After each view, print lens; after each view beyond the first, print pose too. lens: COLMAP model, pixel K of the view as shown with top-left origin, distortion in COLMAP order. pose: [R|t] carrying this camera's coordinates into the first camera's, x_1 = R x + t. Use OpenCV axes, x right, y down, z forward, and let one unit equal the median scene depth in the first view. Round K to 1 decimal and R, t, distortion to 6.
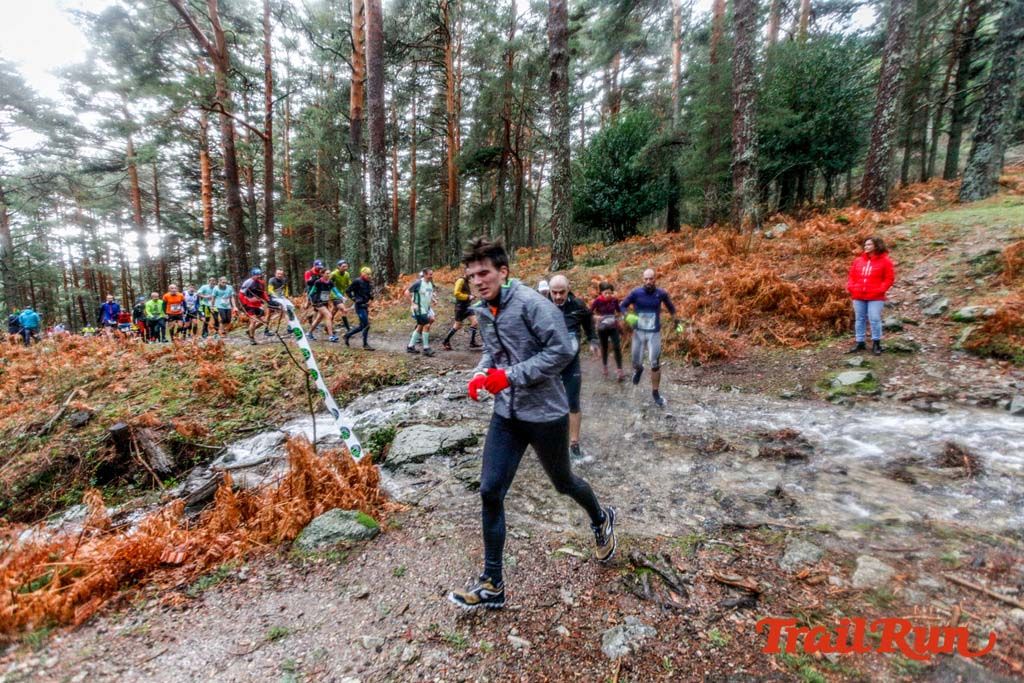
lens RADIAL K [[494.8, 0, 501.0], [0, 494.8, 346.2], [0, 0, 1]] dist [-0.043299, 0.028347]
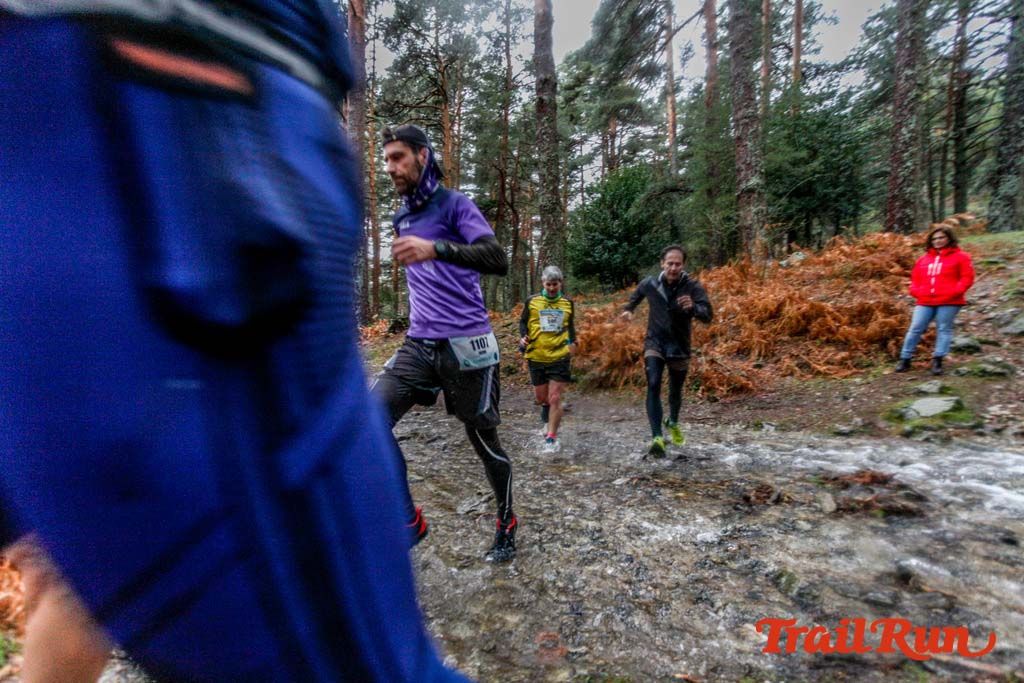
lens RADIAL K [[494.8, 0, 500.6], [0, 494.8, 344.7], [0, 0, 1]] dist [-0.043299, 0.028347]
pose [[0.999906, -0.001375, -0.013606, 0.063685], [-0.000502, 0.990577, -0.136957, 0.053227], [0.013666, 0.136951, 0.990484, 0.191034]]
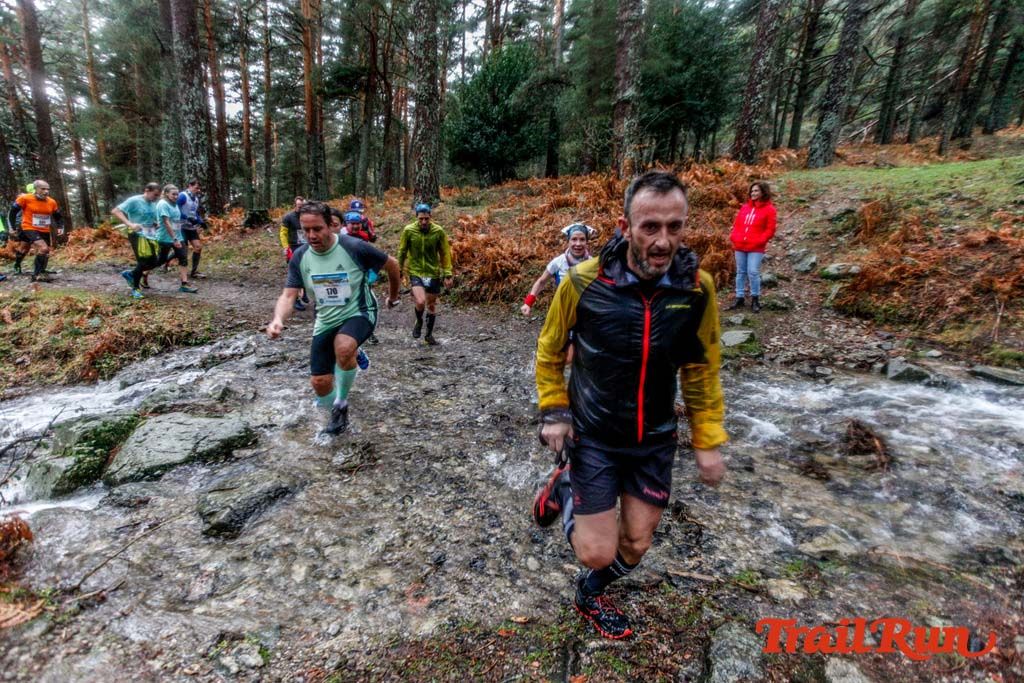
lens RADIAL K [[494.8, 0, 503.0], [0, 494.8, 348.0], [0, 0, 1]] dist [-0.043299, 0.028347]
pose [[0.970240, -0.008055, 0.242010, 0.063806], [-0.017007, 0.994712, 0.101289, -0.000673], [-0.241546, -0.102390, 0.964972, 0.167765]]
